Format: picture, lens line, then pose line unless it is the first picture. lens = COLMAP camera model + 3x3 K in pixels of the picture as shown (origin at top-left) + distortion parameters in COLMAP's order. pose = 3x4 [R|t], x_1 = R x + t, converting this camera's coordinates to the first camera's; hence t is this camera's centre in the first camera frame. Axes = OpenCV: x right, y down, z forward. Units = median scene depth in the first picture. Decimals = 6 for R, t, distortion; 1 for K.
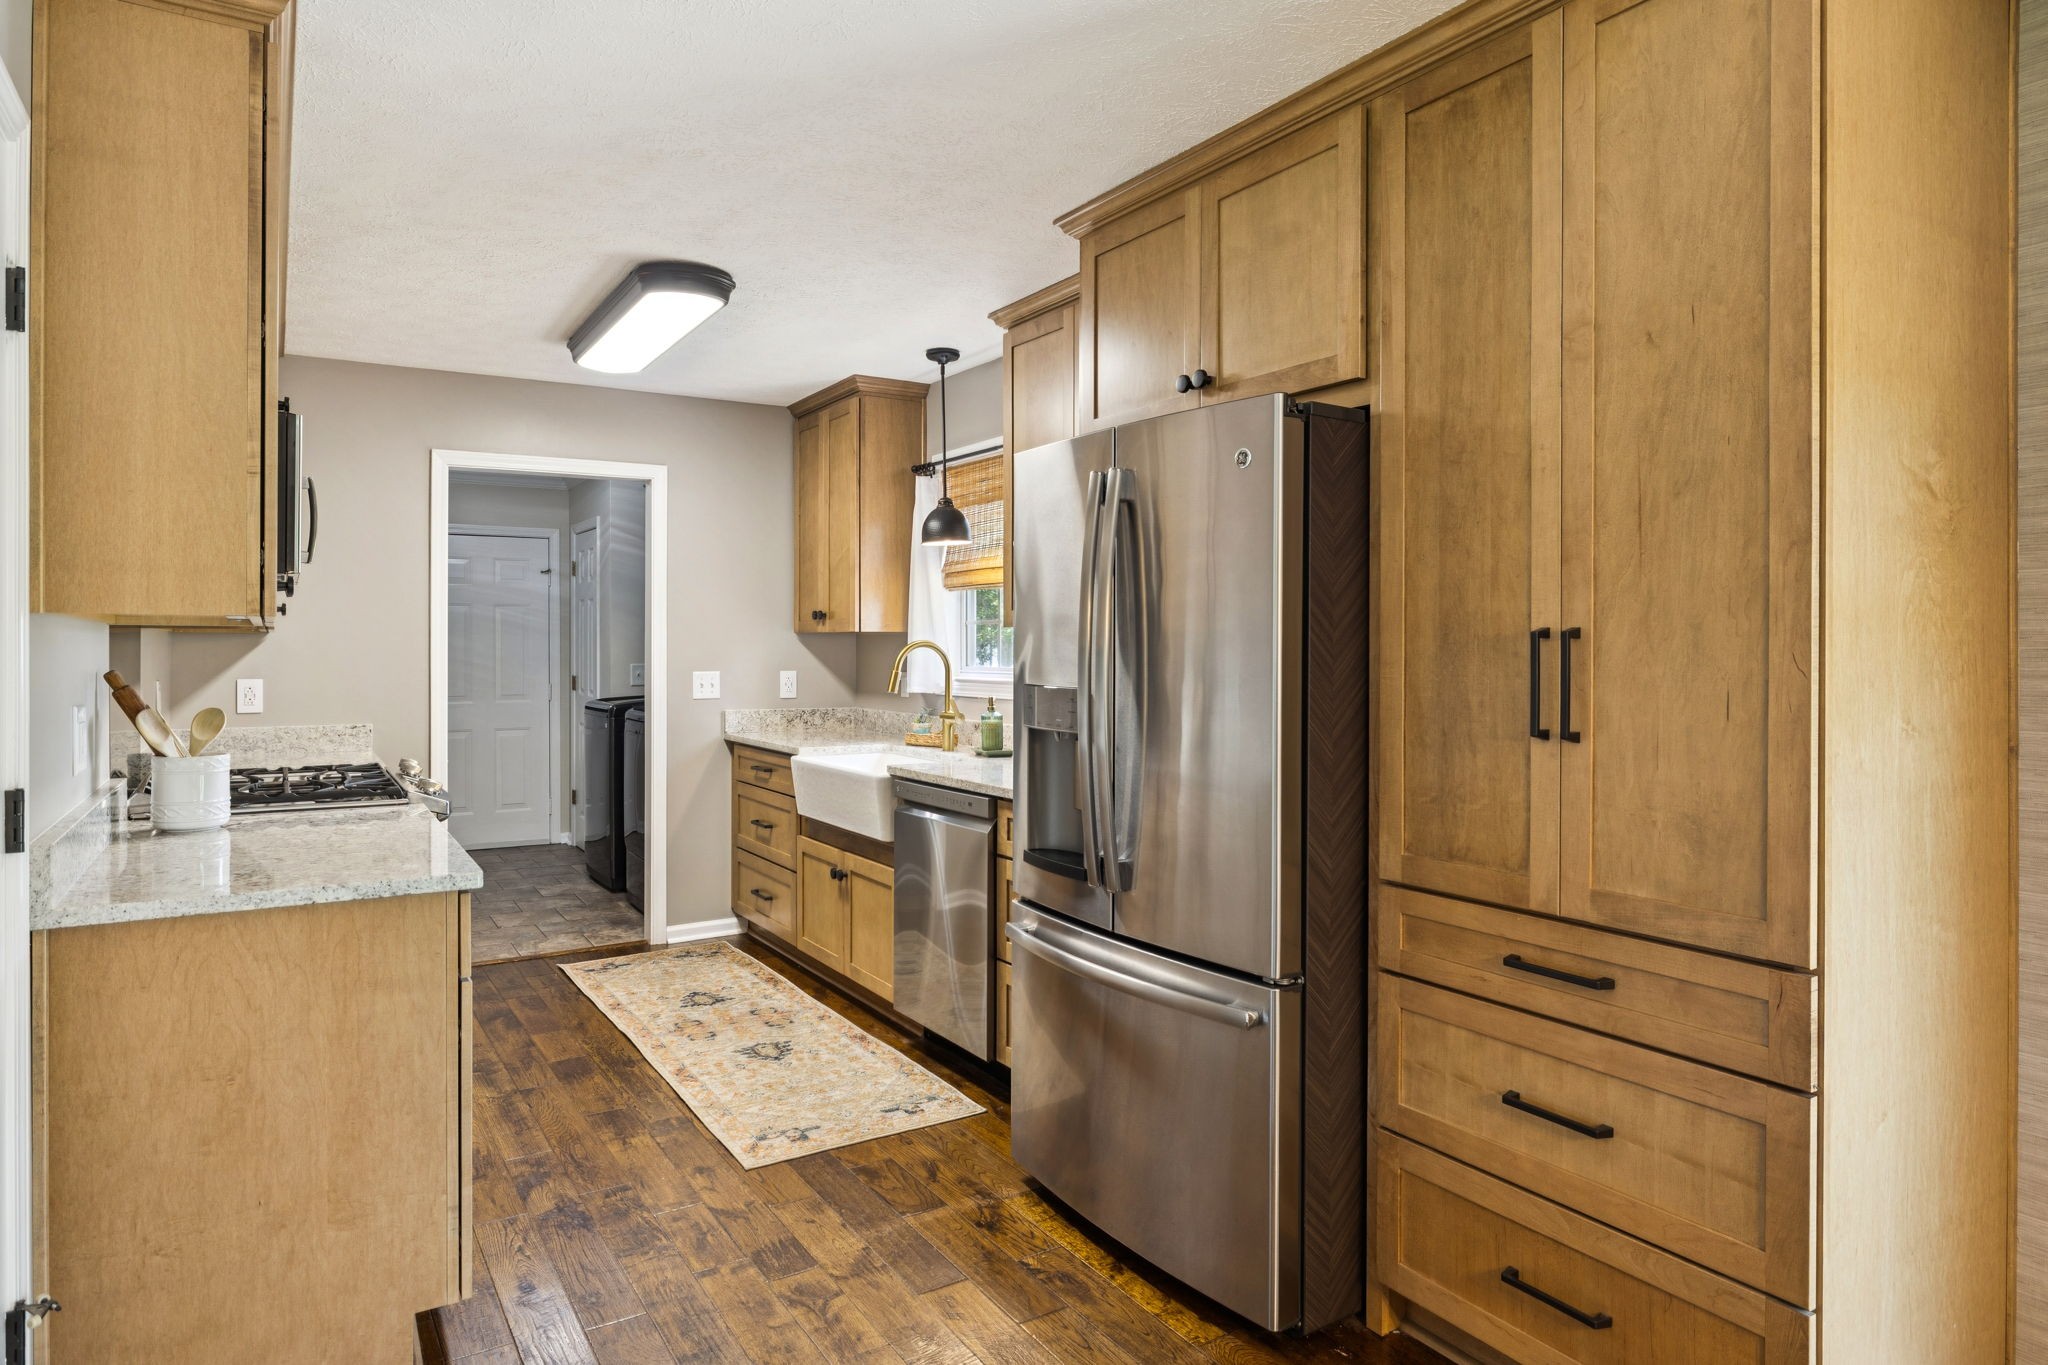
lens RADIAL K [[1192.0, 0, 1038.2], [0, 1192.0, 651.4], [0, 0, 1]] dist [-0.004199, 0.002929]
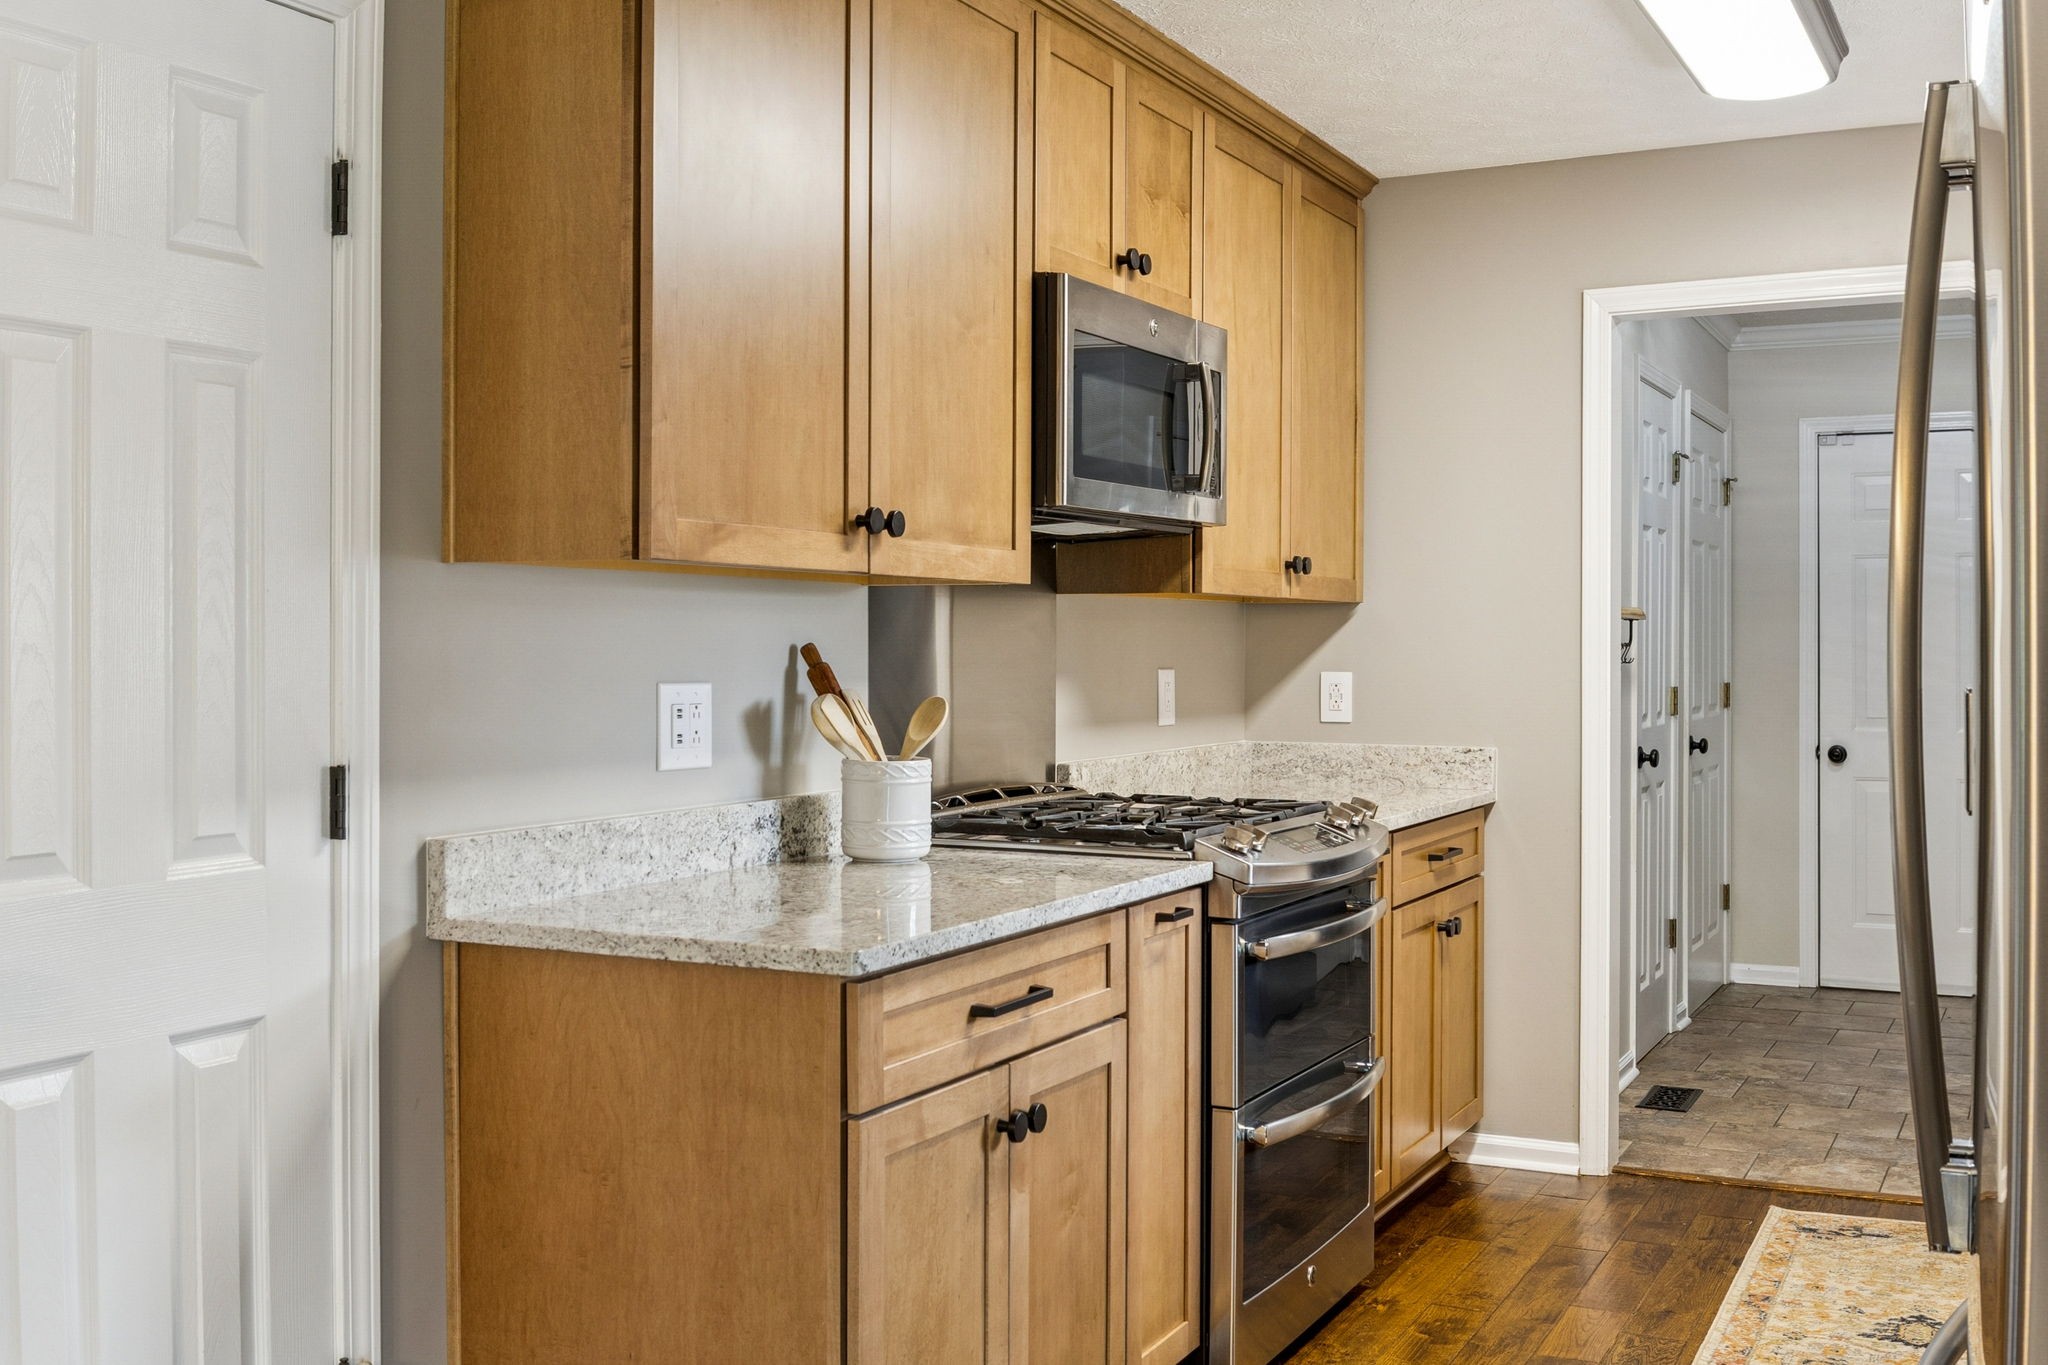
lens RADIAL K [[2088.7, 0, 1034.4], [0, 2088.7, 643.1], [0, 0, 1]] dist [-0.008664, 0.000000]
pose [[0.510526, -0.000543, -0.859862, 0.586248], [-0.003846, 0.999988, -0.002915, 0.024937], [0.859854, 0.004795, 0.510518, 0.554825]]
